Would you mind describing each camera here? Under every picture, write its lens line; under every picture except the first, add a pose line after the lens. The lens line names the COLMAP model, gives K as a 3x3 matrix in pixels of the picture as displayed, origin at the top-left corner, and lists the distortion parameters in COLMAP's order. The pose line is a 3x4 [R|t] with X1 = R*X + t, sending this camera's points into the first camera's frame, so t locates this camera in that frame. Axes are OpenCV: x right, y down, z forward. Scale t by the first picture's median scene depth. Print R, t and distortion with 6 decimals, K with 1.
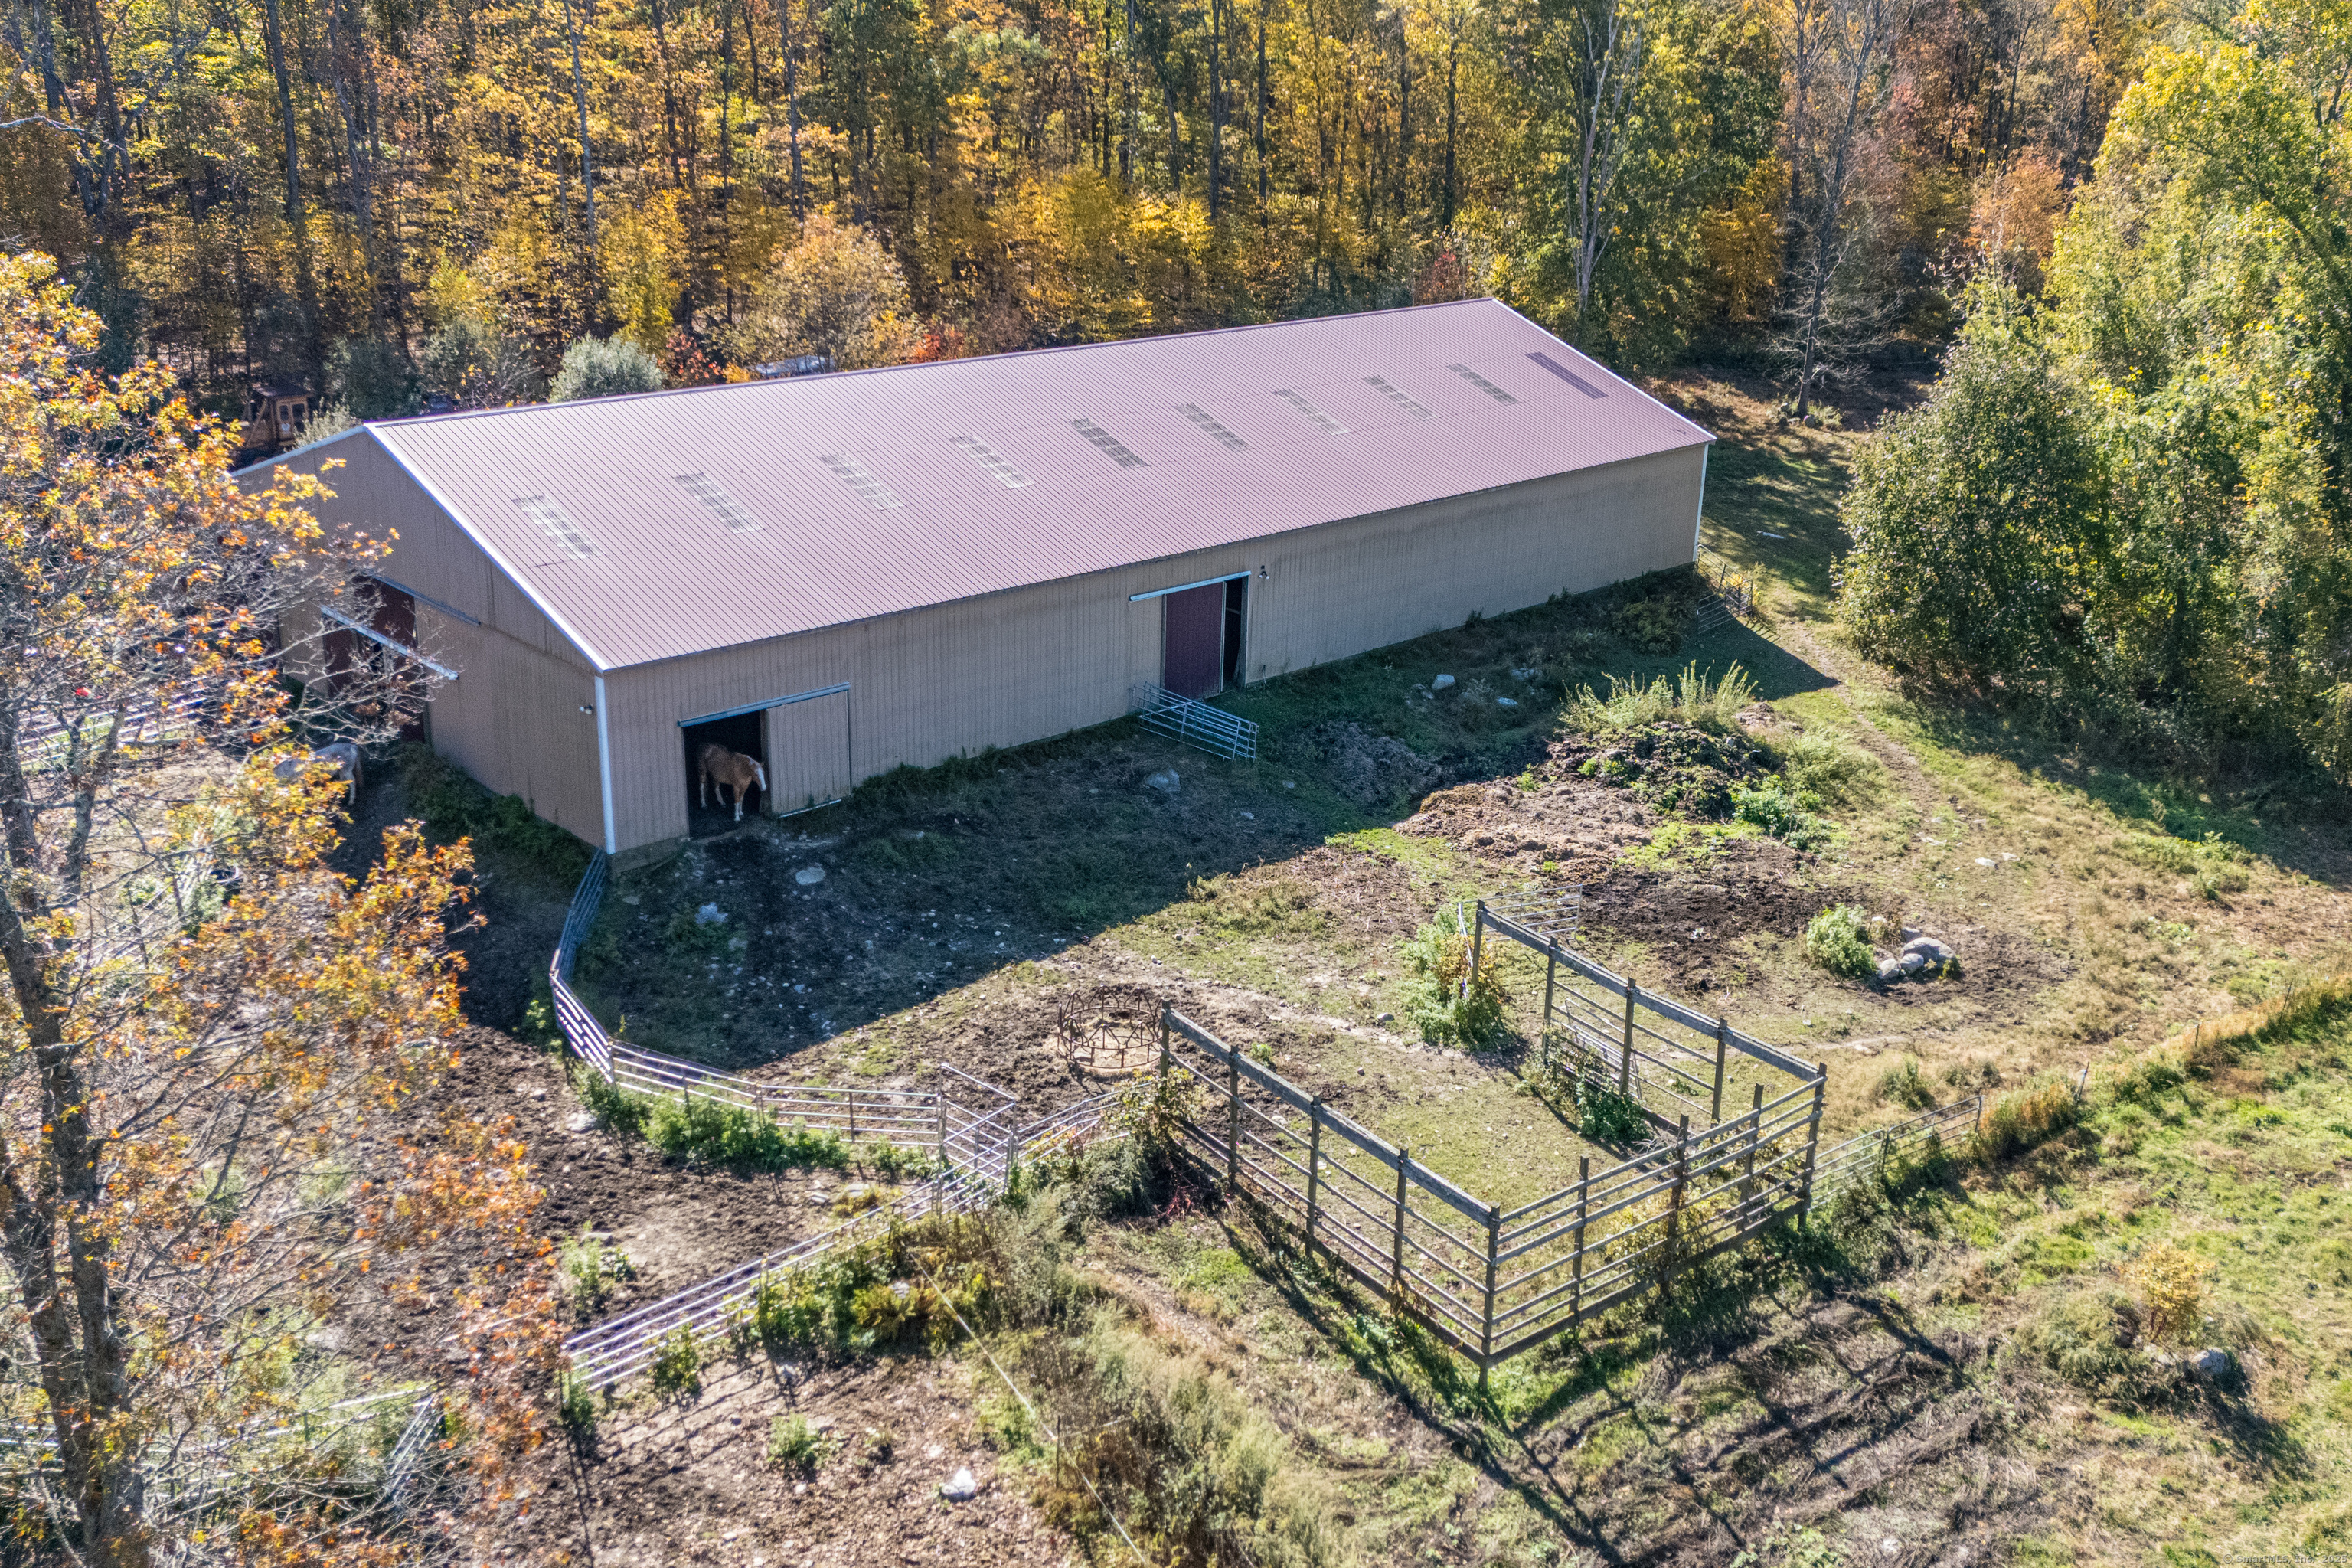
lens RADIAL K [[1635.0, 0, 1315.4], [0, 1635.0, 791.1], [0, 0, 1]] dist [0.088645, -0.126316]
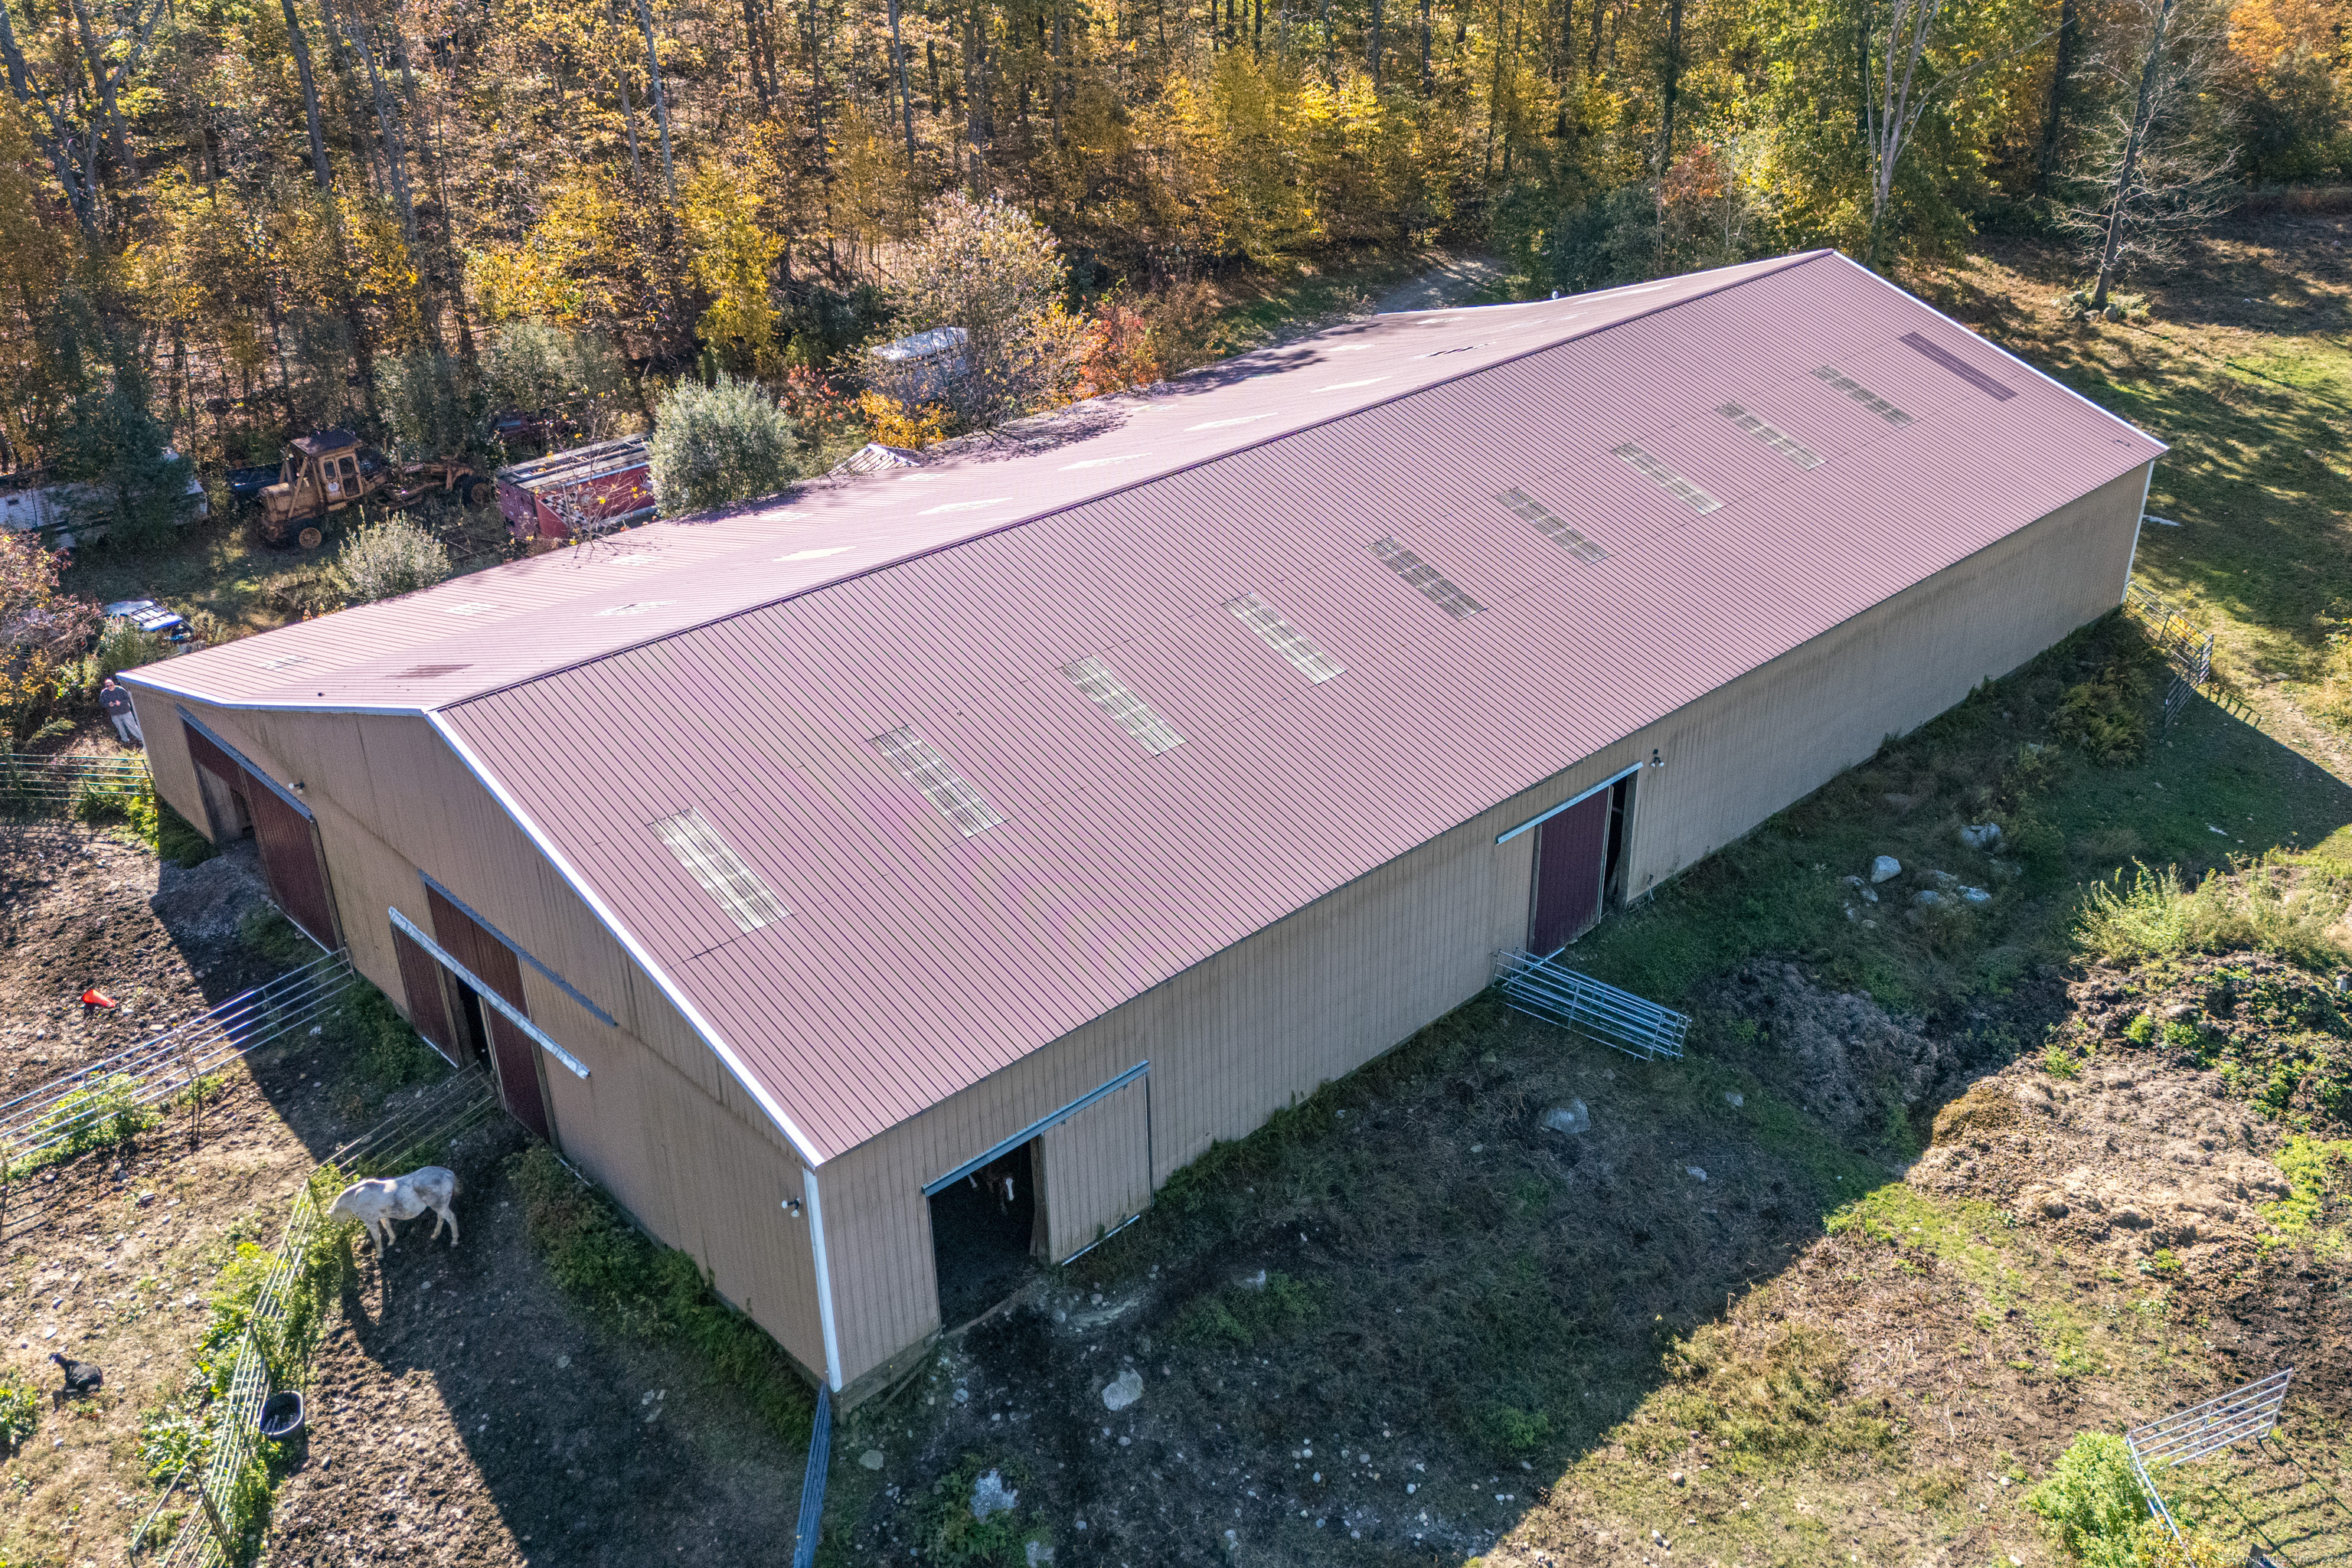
lens RADIAL K [[1635.0, 0, 1315.4], [0, 1635.0, 791.1], [0, 0, 1]] dist [0.088645, -0.126316]
pose [[0.998070, -0.033253, -0.052448, -0.151393], [0.038769, 0.993402, 0.107928, -0.214338], [0.048513, -0.109753, 0.992774, 0.296210]]
